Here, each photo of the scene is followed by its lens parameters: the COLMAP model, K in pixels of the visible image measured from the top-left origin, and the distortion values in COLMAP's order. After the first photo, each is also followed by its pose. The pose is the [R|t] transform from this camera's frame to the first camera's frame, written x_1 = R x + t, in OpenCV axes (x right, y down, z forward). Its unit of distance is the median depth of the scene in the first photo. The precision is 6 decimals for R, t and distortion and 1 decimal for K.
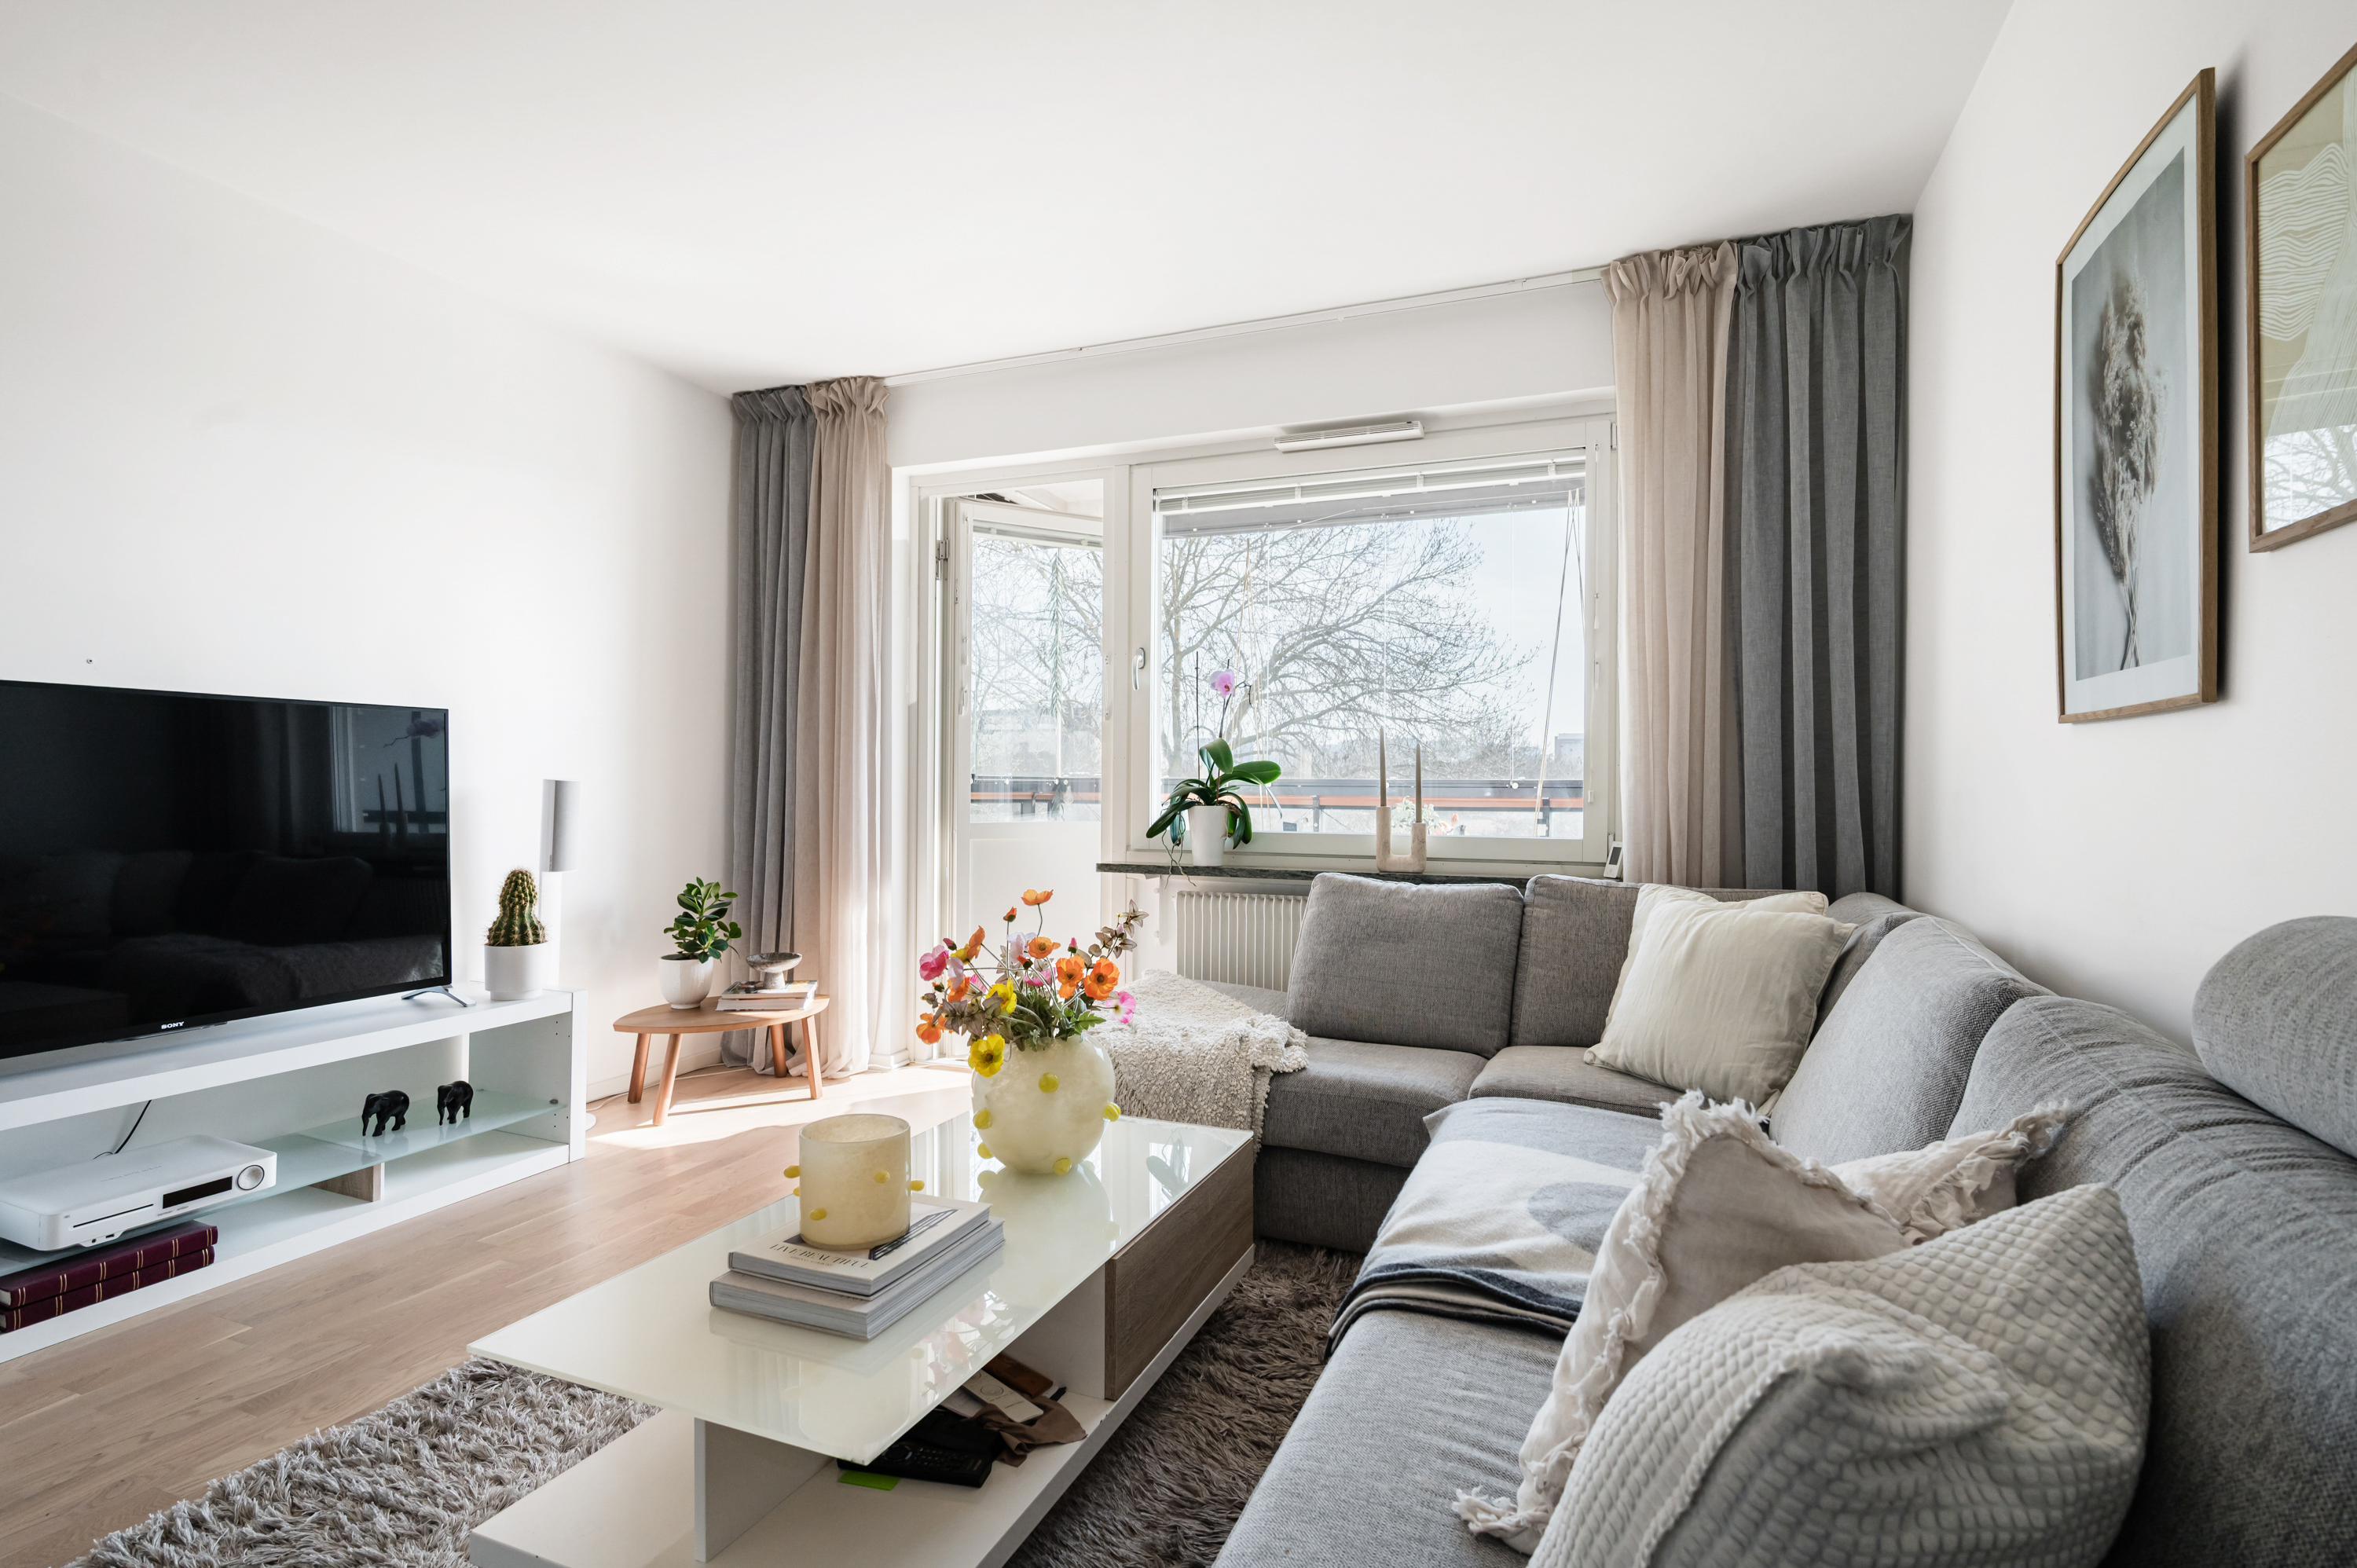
lens RADIAL K [[1150.1, 0, 1184.1], [0, 1150.1, 785.8], [0, 0, 1]] dist [-0.000558, -0.000394]
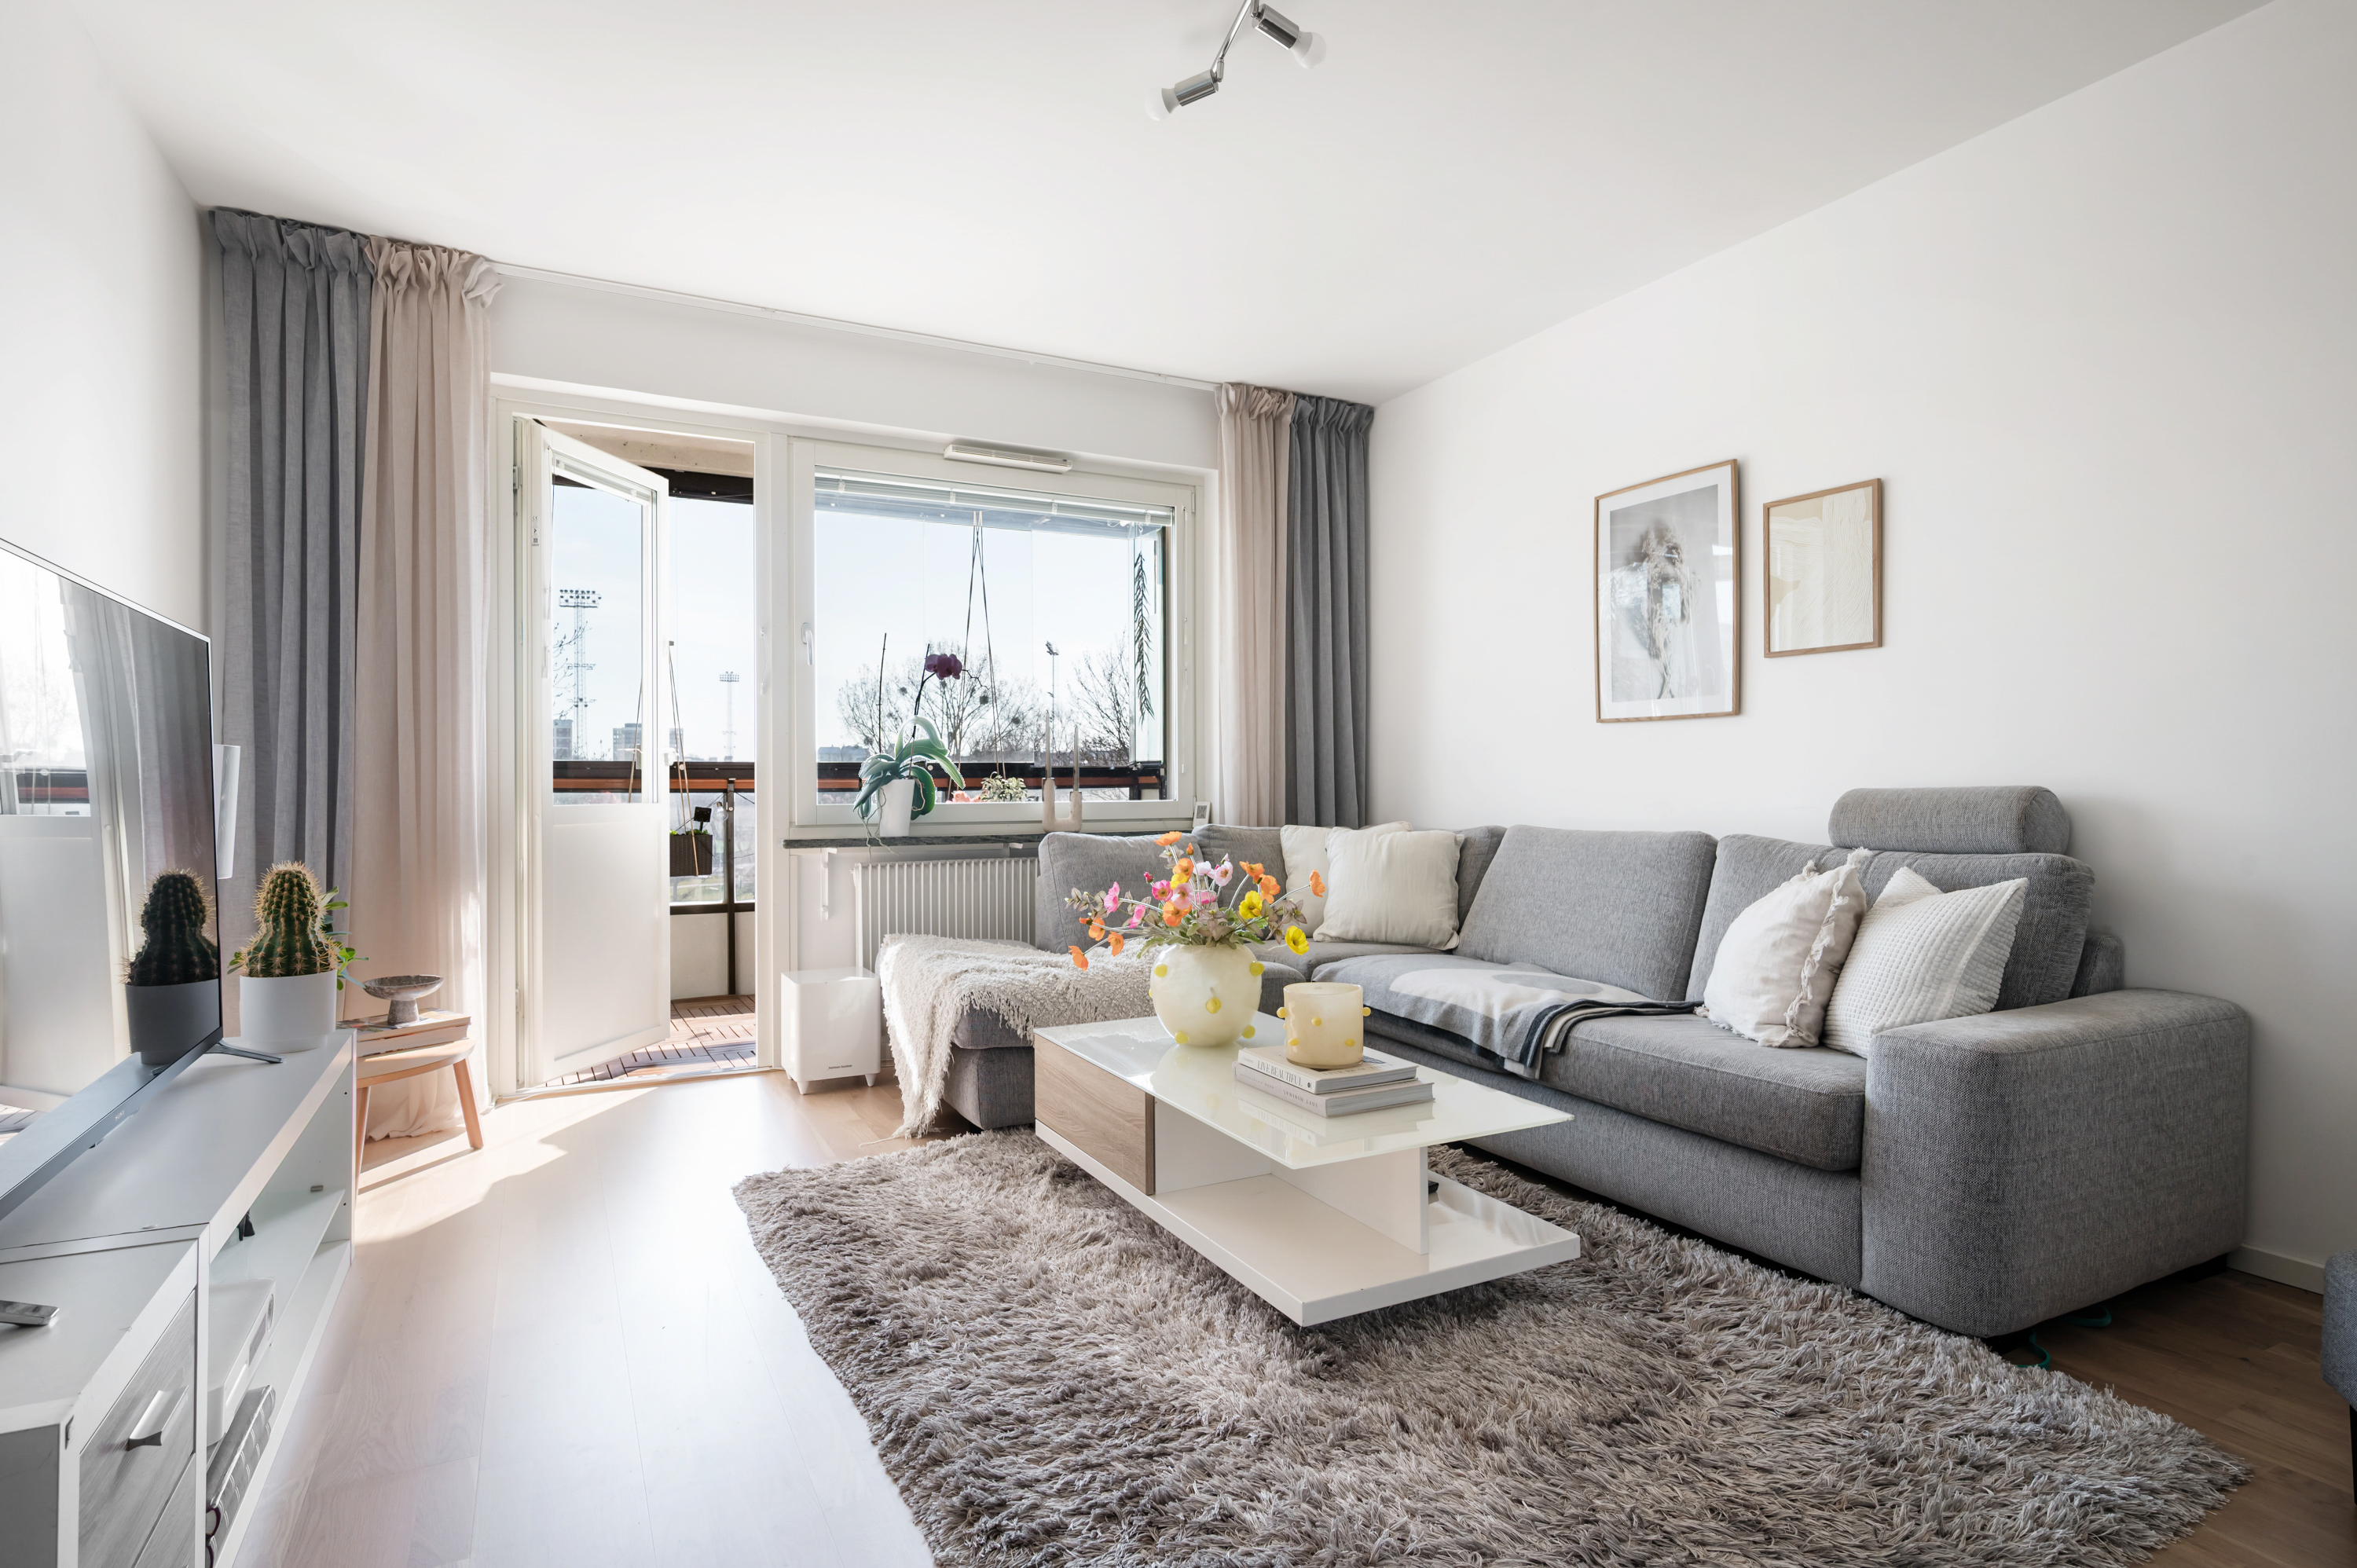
lens RADIAL K [[1219.2, 0, 1176.4], [0, 1219.2, 775.1], [0, 0, 1]] dist [-0.005254, -0.000517]
pose [[0.650656, -0.002213, 0.759370, -0.736446], [0.008419, 0.999955, -0.004299, 0.021512], [-0.759326, 0.009191, 0.650645, 0.088130]]
